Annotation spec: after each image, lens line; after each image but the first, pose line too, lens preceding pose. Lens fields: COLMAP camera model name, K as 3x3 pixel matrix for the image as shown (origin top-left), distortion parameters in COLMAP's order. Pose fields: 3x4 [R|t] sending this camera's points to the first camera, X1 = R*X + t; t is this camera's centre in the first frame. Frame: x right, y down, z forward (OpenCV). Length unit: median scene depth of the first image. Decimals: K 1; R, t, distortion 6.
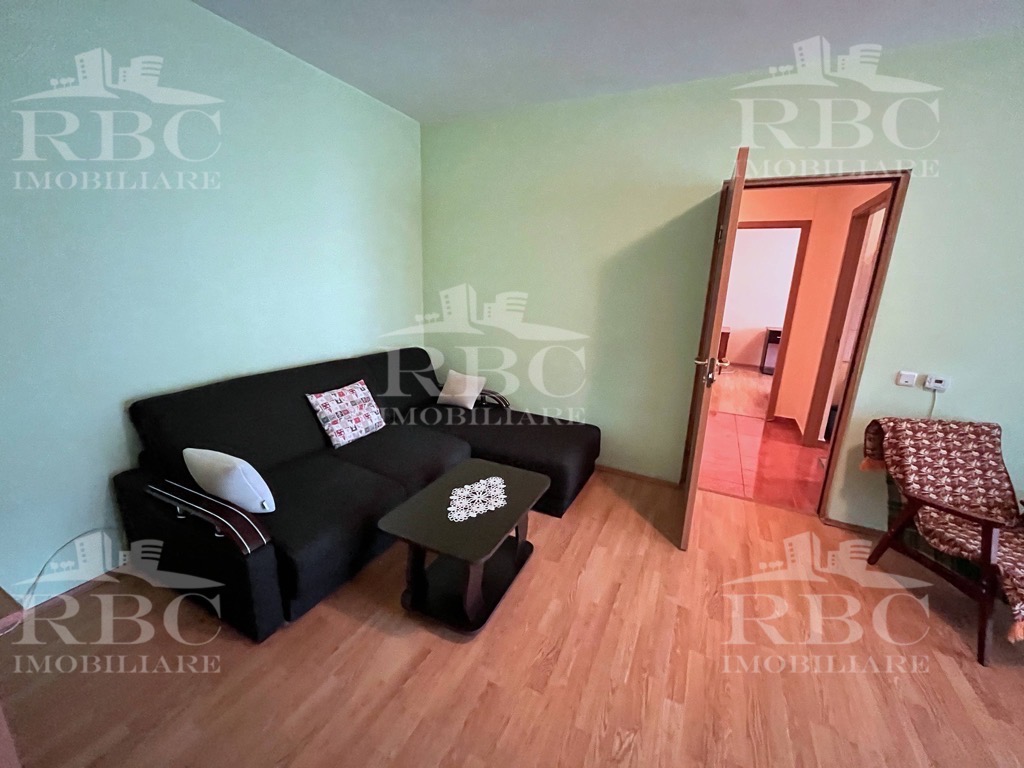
lens RADIAL K [[411.7, 0, 511.3], [0, 411.7, 381.7], [0, 0, 1]] dist [-0.013910, 0.000021]
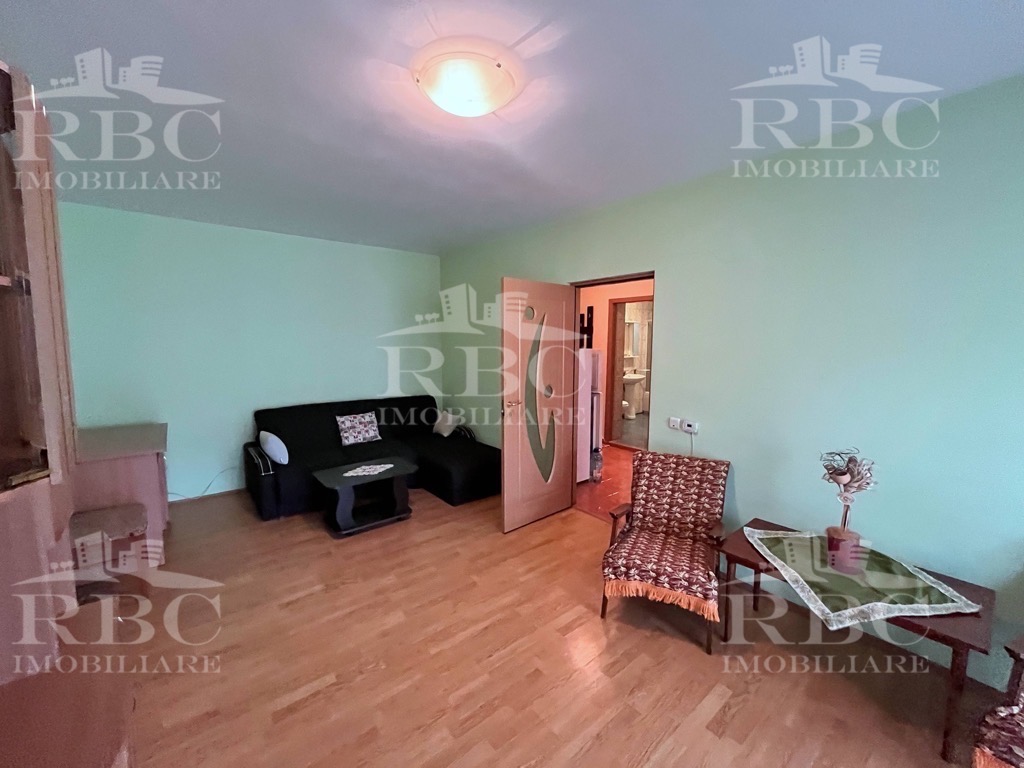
lens RADIAL K [[411.7, 0, 515.2], [0, 411.7, 380.3], [0, 0, 1]] dist [-0.013910, 0.000021]
pose [[0.912822, 0.010114, -0.408233, 1.045887], [-0.071932, 0.988044, -0.136363, 0.071576], [0.401973, 0.153840, 0.902636, -0.383520]]
